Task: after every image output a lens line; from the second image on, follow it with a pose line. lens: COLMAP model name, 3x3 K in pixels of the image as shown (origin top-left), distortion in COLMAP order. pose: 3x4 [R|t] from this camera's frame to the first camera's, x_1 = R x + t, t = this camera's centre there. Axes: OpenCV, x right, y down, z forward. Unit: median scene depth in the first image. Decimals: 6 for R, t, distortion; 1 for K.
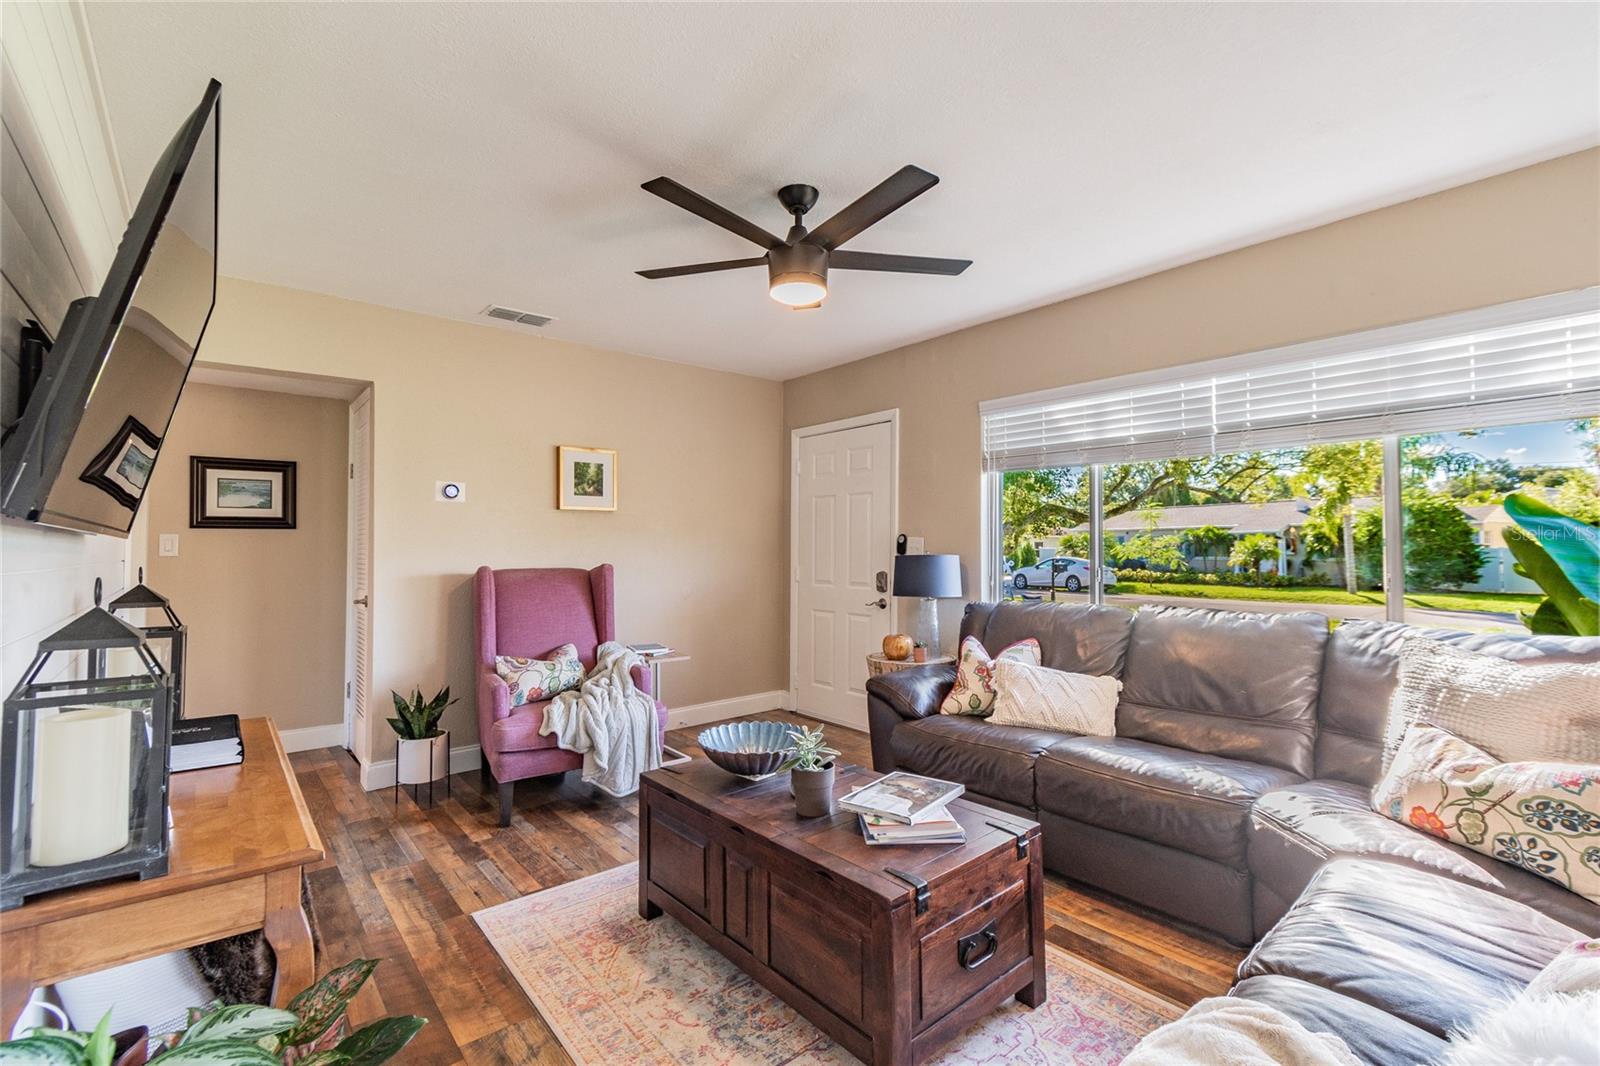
lens RADIAL K [[709.1, 0, 797.6], [0, 709.1, 534.6], [0, 0, 1]] dist [-0.000534, -0.000861]
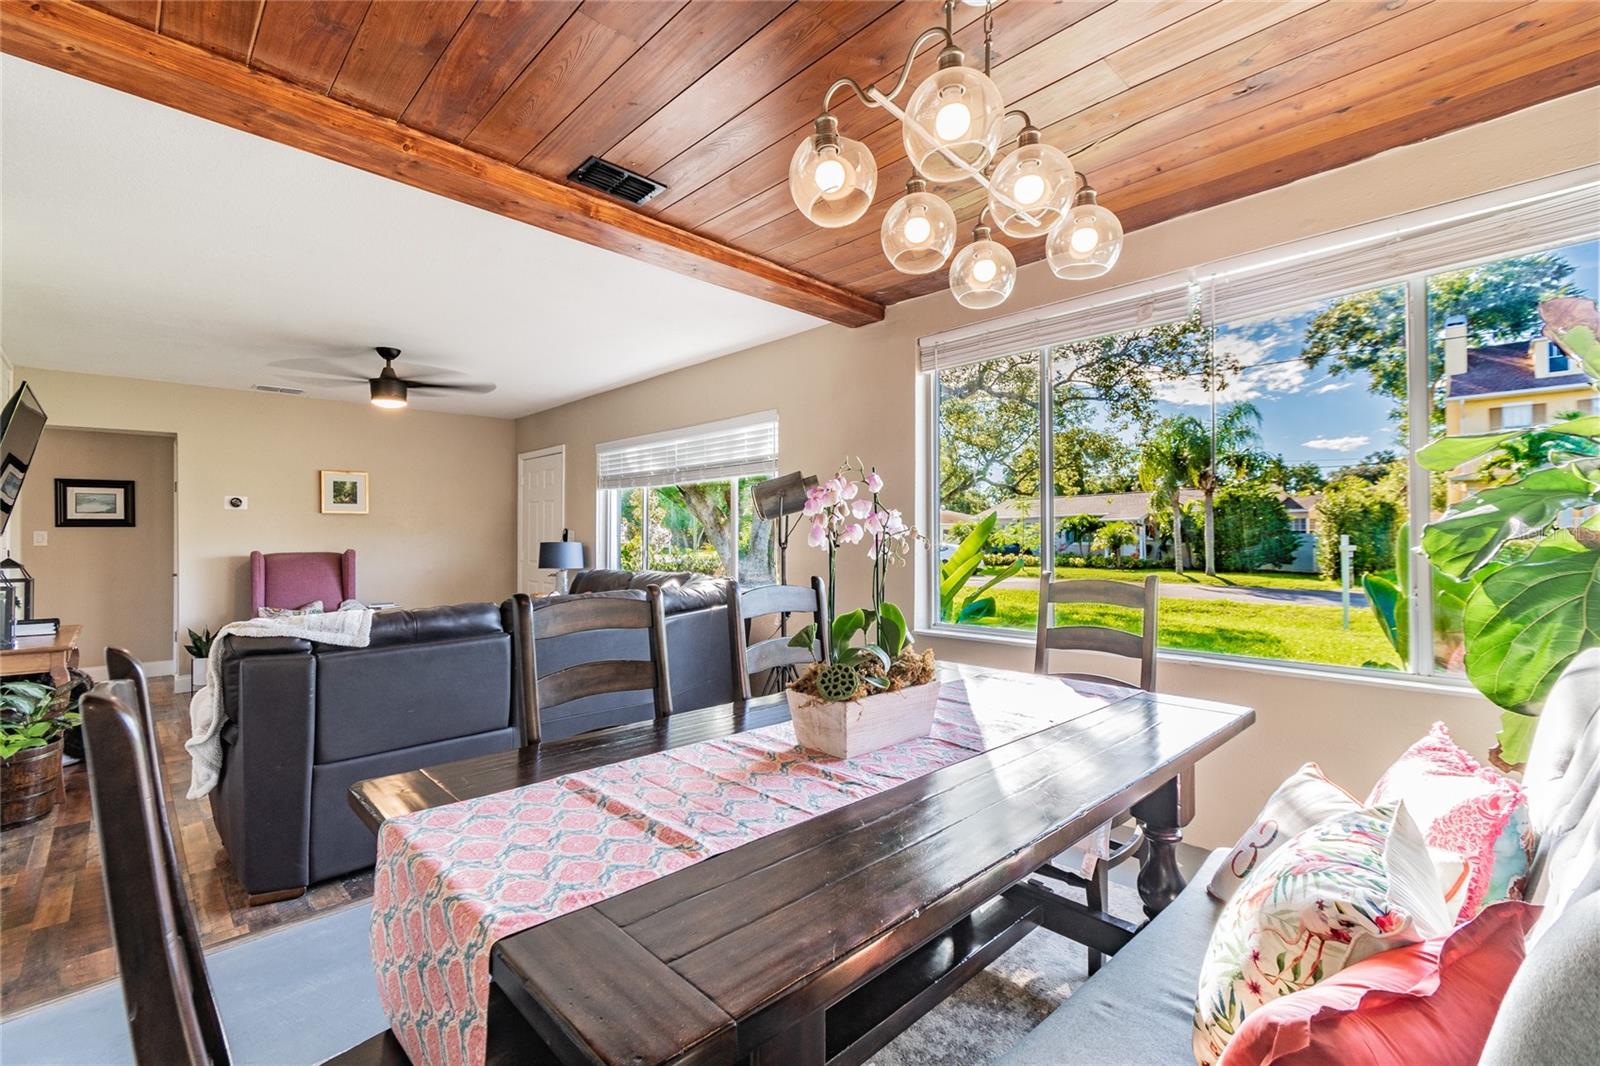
lens RADIAL K [[709.1, 0, 803.1], [0, 709.1, 532.1], [0, 0, 1]] dist [-0.000534, -0.000861]
pose [[0.997175, -0.004357, 0.074983, 0.560672], [0.003331, 0.999899, 0.013795, -0.012938], [-0.075035, -0.013507, 0.997089, -0.564587]]
